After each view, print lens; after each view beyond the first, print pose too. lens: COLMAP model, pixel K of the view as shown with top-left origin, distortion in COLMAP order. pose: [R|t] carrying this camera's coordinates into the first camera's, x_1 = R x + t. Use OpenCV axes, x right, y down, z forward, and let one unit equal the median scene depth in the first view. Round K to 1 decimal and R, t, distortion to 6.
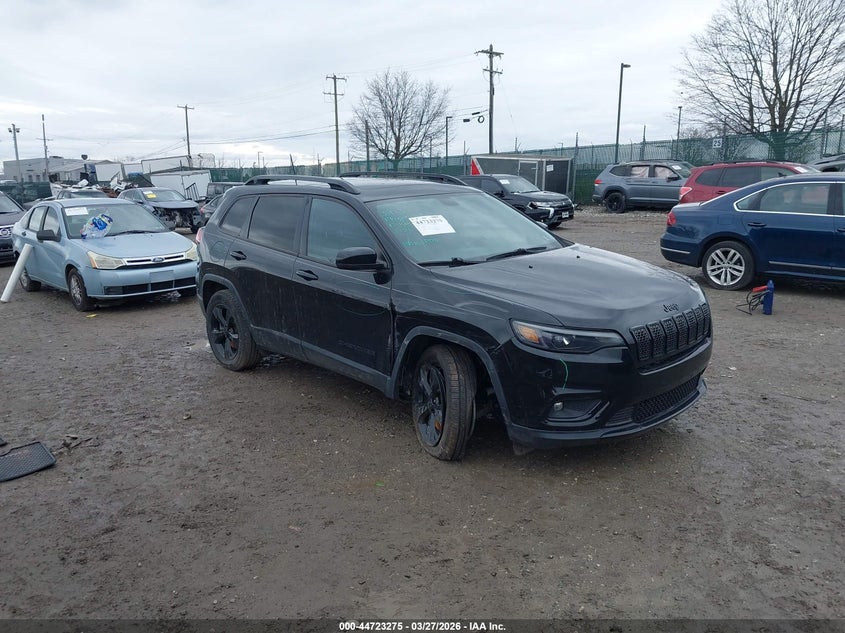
lens RADIAL K [[659.5, 0, 412.0], [0, 659.5, 322.2], [0, 0, 1]] dist [-0.008490, -0.004547]
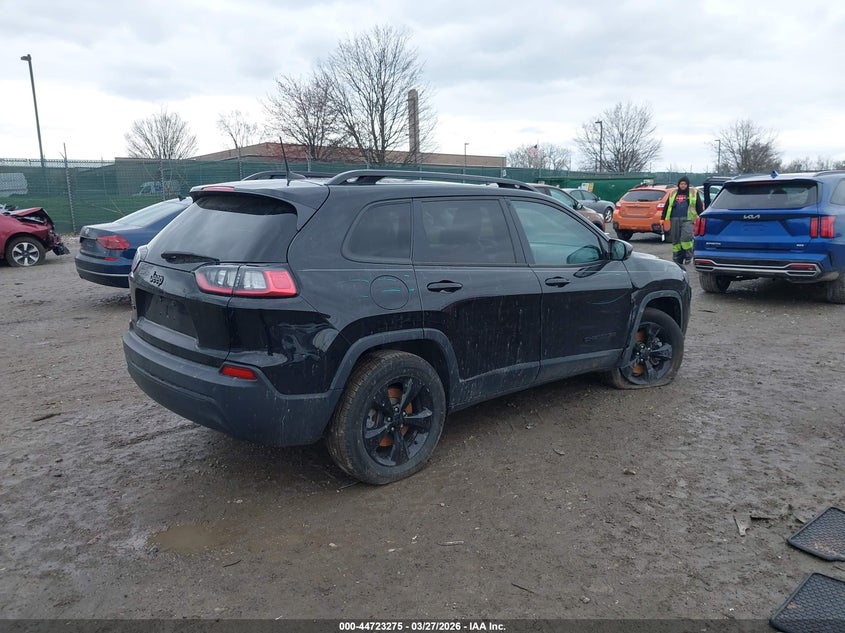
lens RADIAL K [[650.1, 0, 422.5], [0, 650.1, 316.5], [0, 0, 1]] dist [-0.002818, 0.000313]
pose [[0.016802, -0.151316, 0.988343, -1.152098], [0.205837, 0.967832, 0.144677, -0.214159], [-0.978442, 0.201007, 0.047408, 1.232106]]
